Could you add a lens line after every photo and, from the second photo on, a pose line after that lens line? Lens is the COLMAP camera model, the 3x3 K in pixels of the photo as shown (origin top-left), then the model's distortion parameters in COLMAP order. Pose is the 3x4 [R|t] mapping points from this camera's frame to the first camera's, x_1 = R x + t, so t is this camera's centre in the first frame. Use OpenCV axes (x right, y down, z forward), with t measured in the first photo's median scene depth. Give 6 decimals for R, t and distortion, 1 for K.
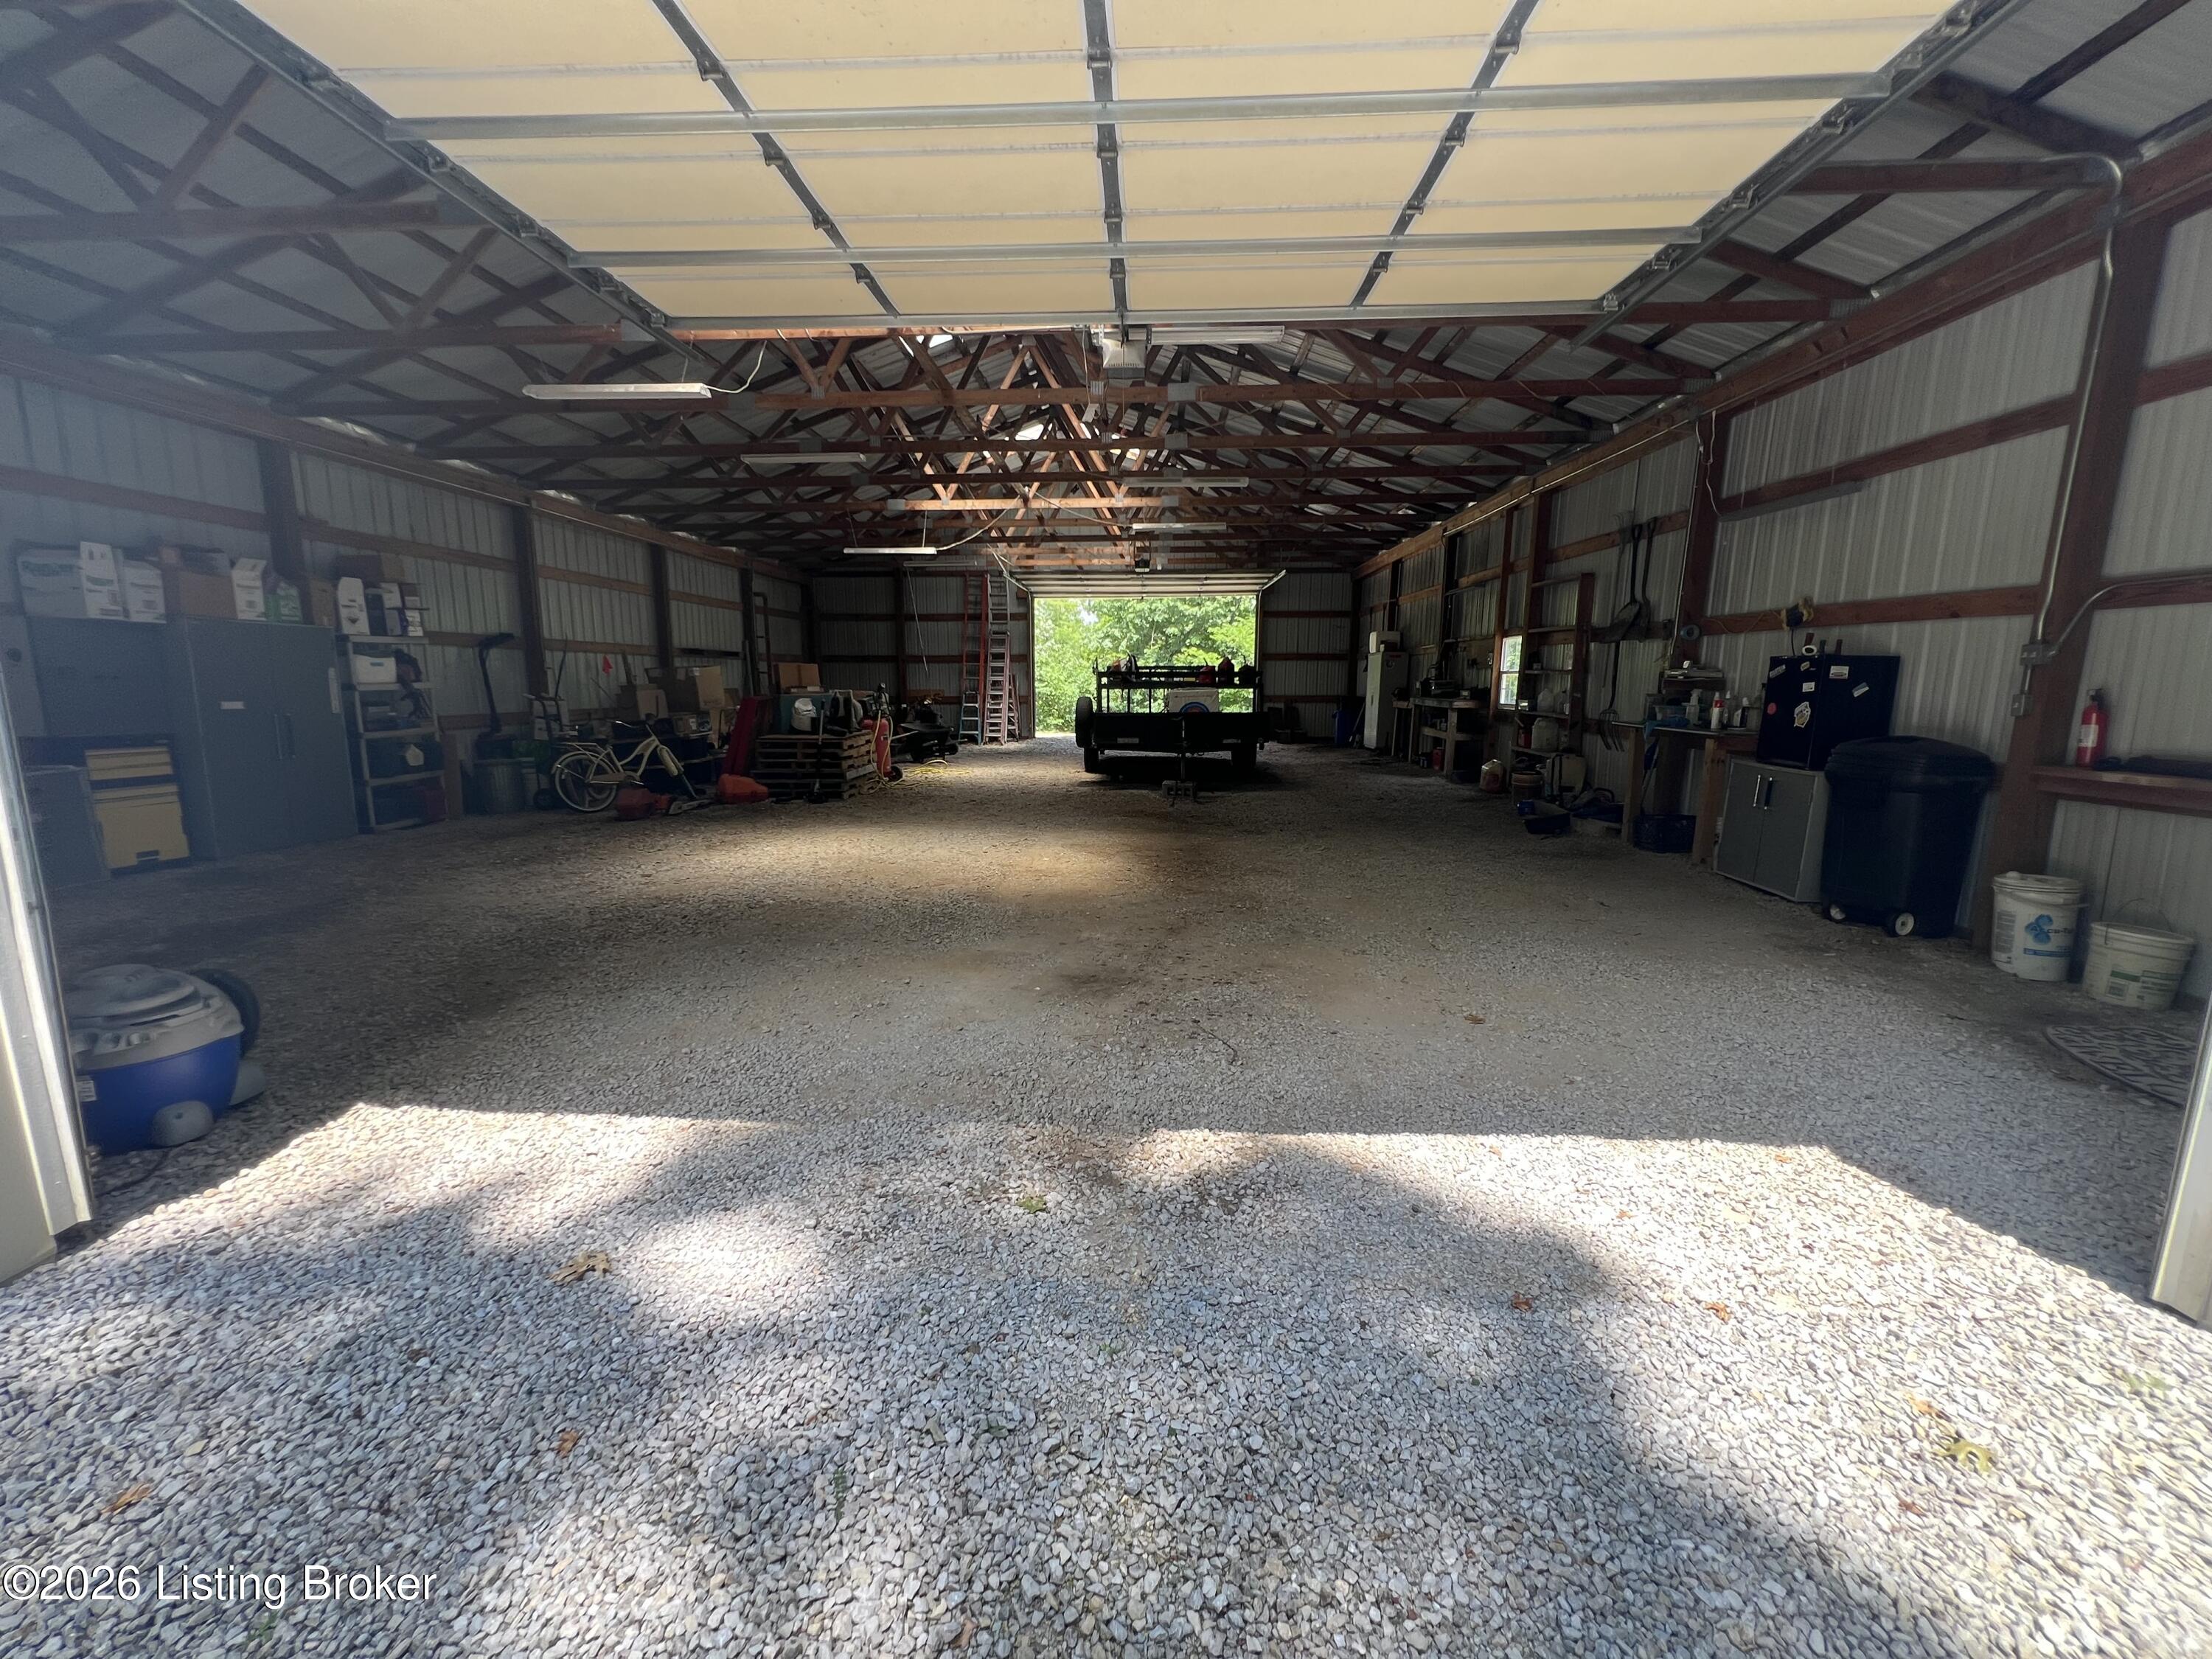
lens RADIAL K [[883.3, 0, 1105.1], [0, 883.3, 826.3], [0, 0, 1]] dist [0.003338, 0.000531]
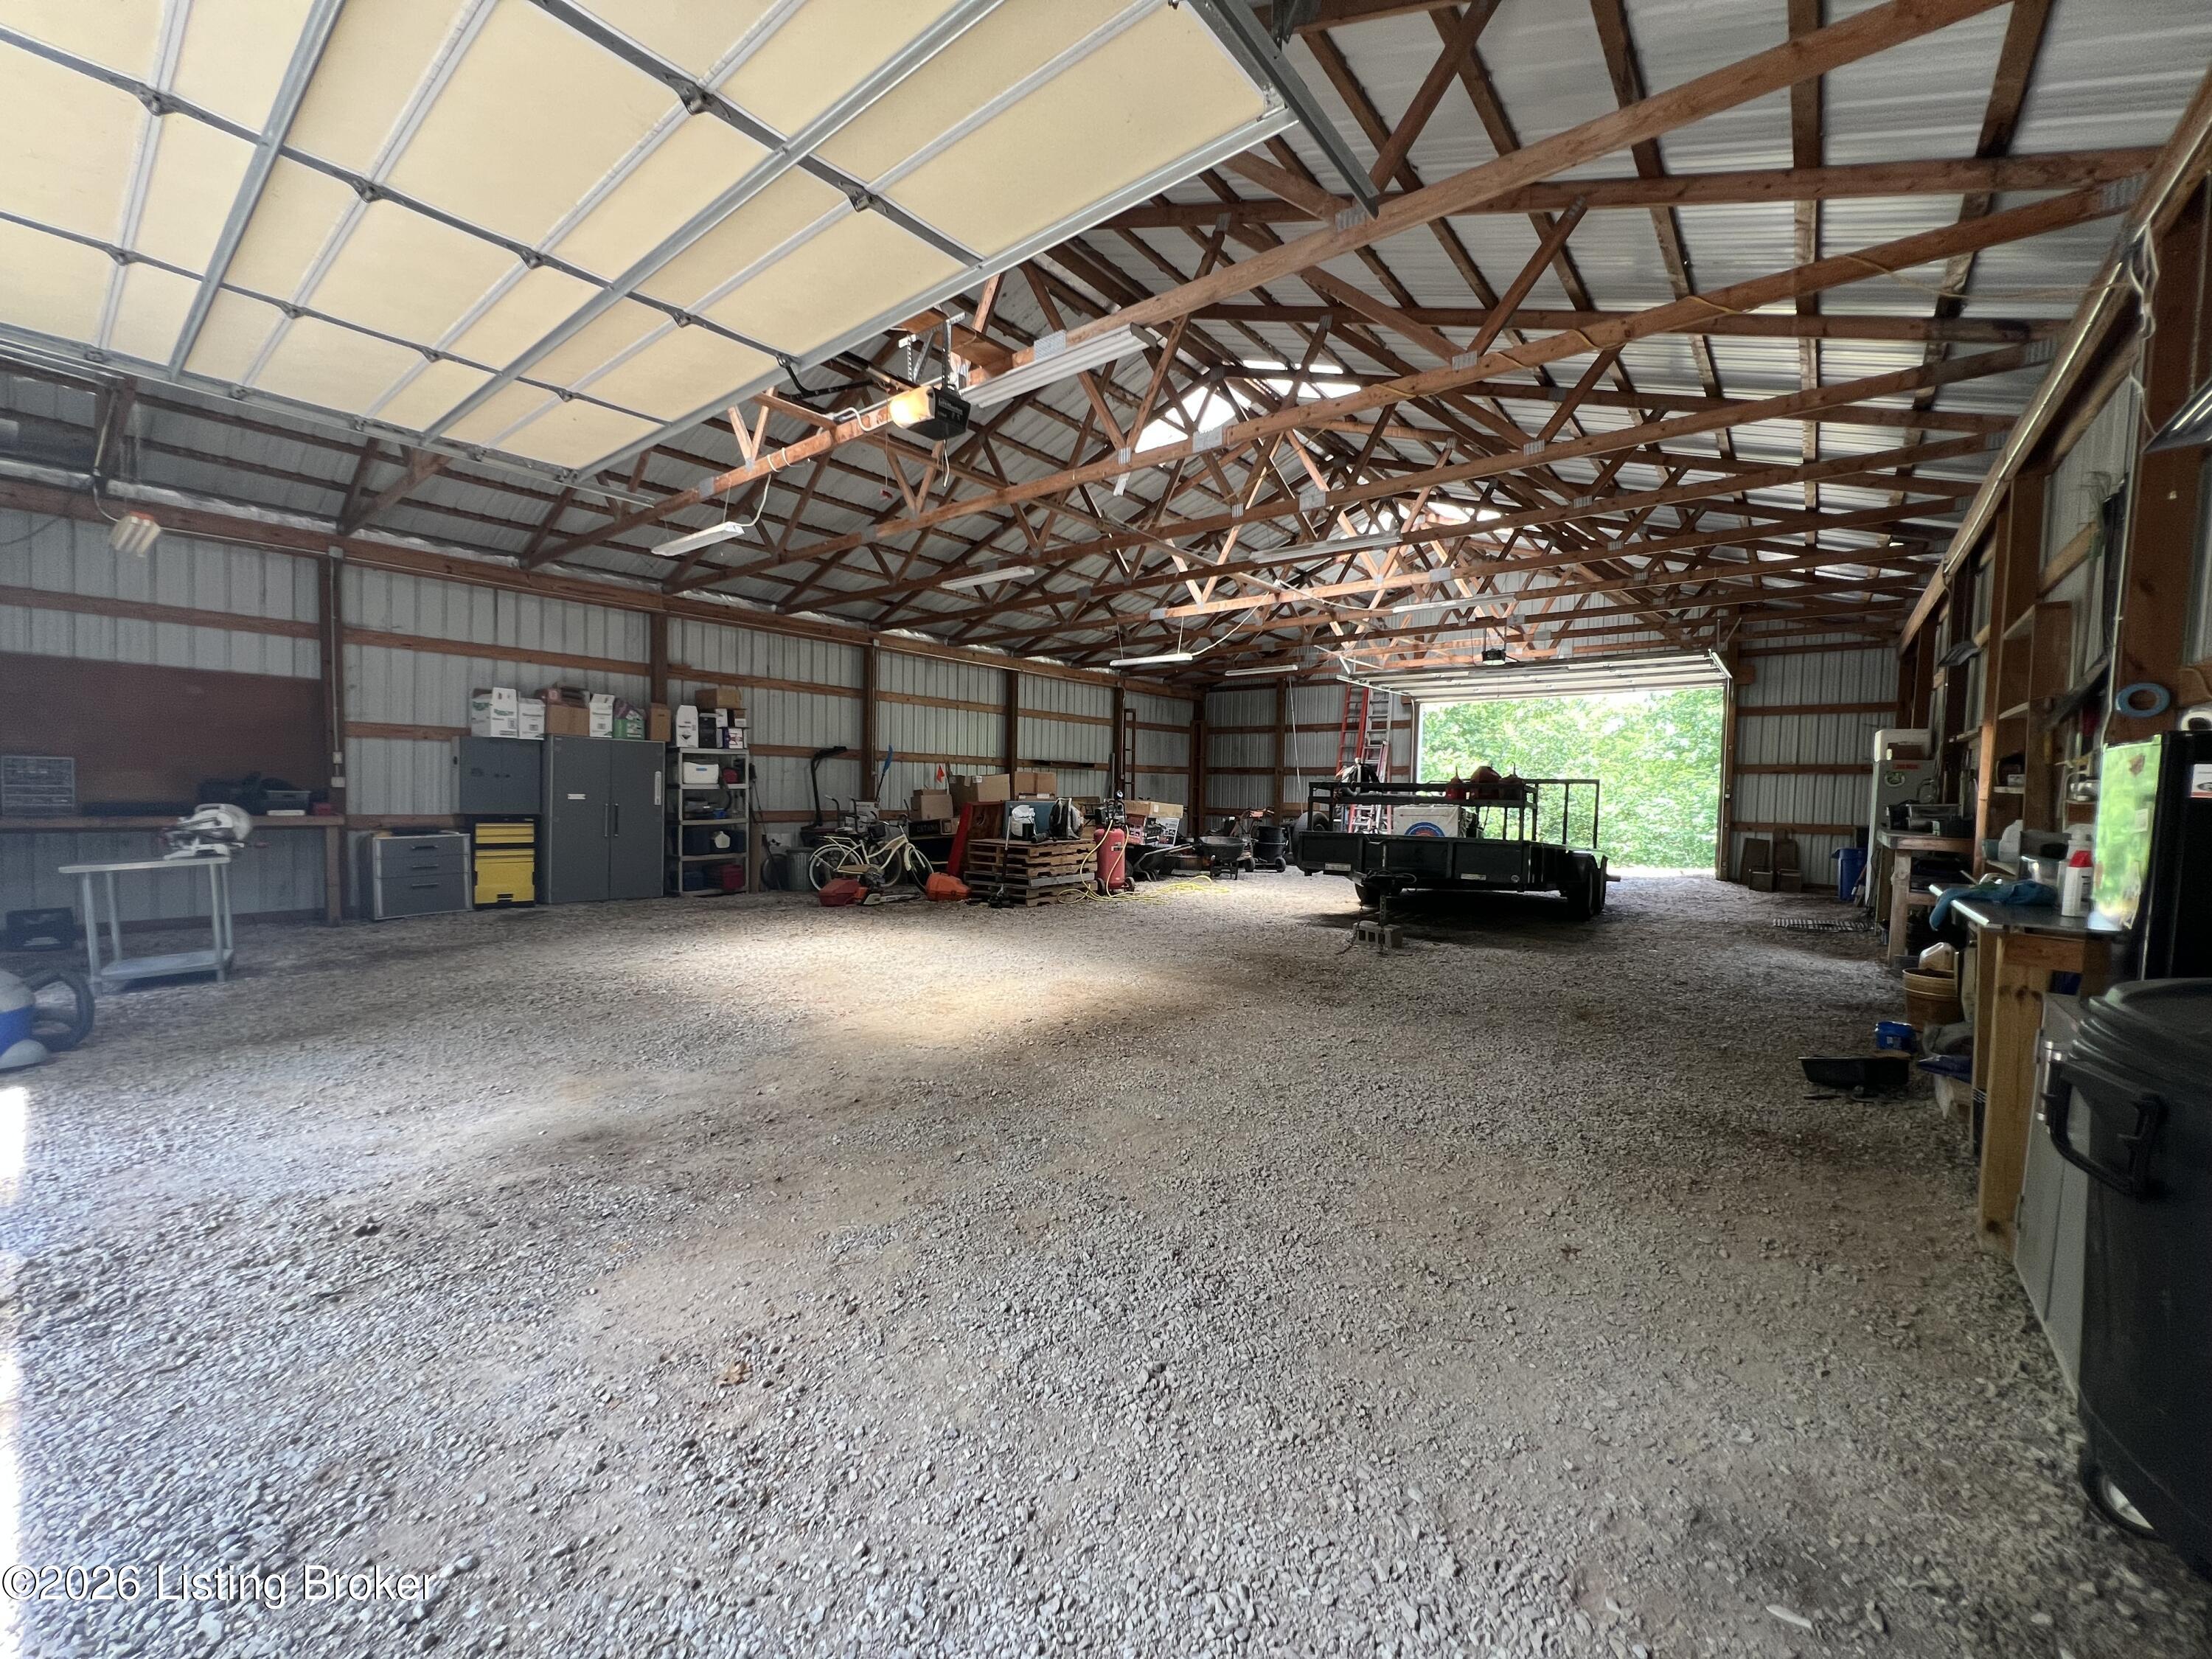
lens RADIAL K [[883.3, 0, 1104.5], [0, 883.3, 834.7], [0, 0, 1]] dist [0.003338, 0.000531]
pose [[0.810027, 0.044626, -0.584691, 0.425920], [-0.114194, 0.990015, -0.082641, -0.046332], [0.575165, 0.133710, 0.807036, 0.293387]]
